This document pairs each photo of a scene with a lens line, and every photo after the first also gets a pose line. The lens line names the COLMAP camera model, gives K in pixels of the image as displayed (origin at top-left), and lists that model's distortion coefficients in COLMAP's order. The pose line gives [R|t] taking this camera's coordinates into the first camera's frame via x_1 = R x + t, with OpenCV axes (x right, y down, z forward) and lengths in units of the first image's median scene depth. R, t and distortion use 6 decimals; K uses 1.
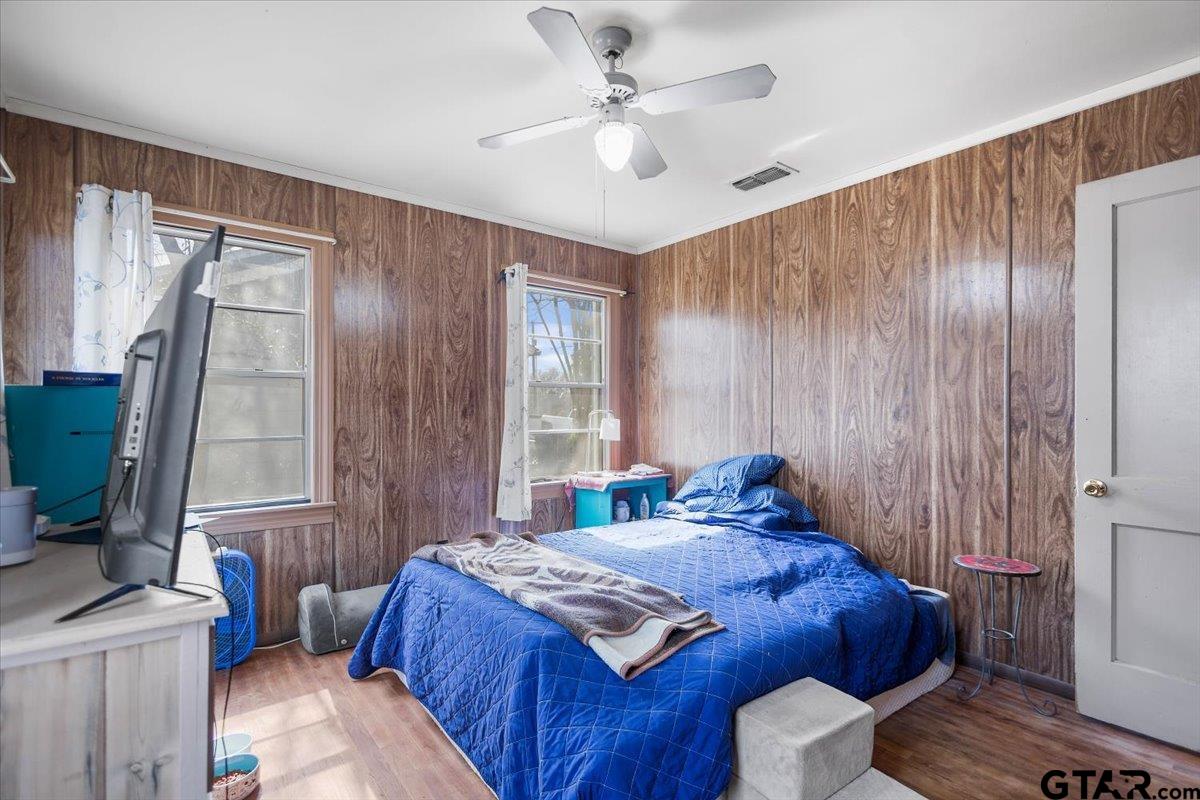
lens RADIAL K [[568.9, 0, 604.9], [0, 568.9, 398.6], [0, 0, 1]] dist [0.001269, -0.000075]
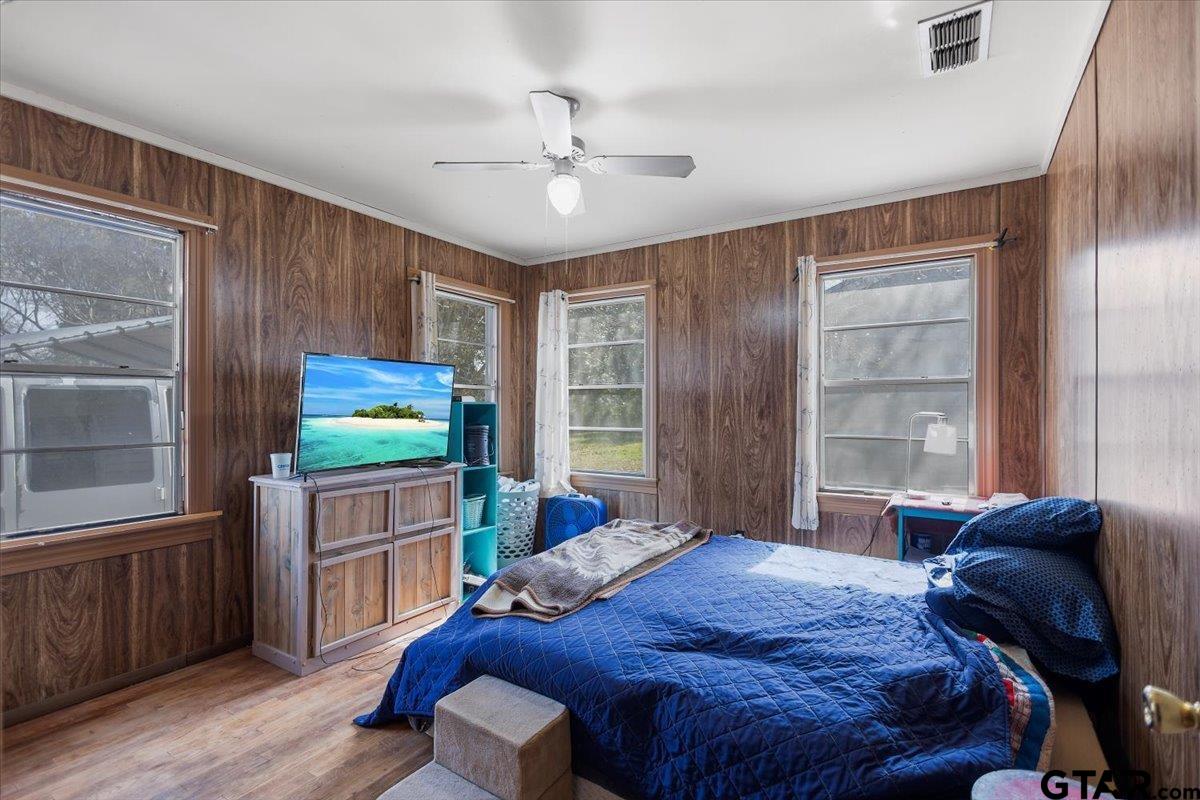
lens RADIAL K [[568.9, 0, 604.9], [0, 568.9, 398.6], [0, 0, 1]] dist [0.001269, -0.000075]
pose [[0.321024, -0.007167, -0.947044, 0.682928], [0.022837, 0.999739, 0.000176, -0.010629], [0.946796, -0.021684, 0.321104, 0.409186]]
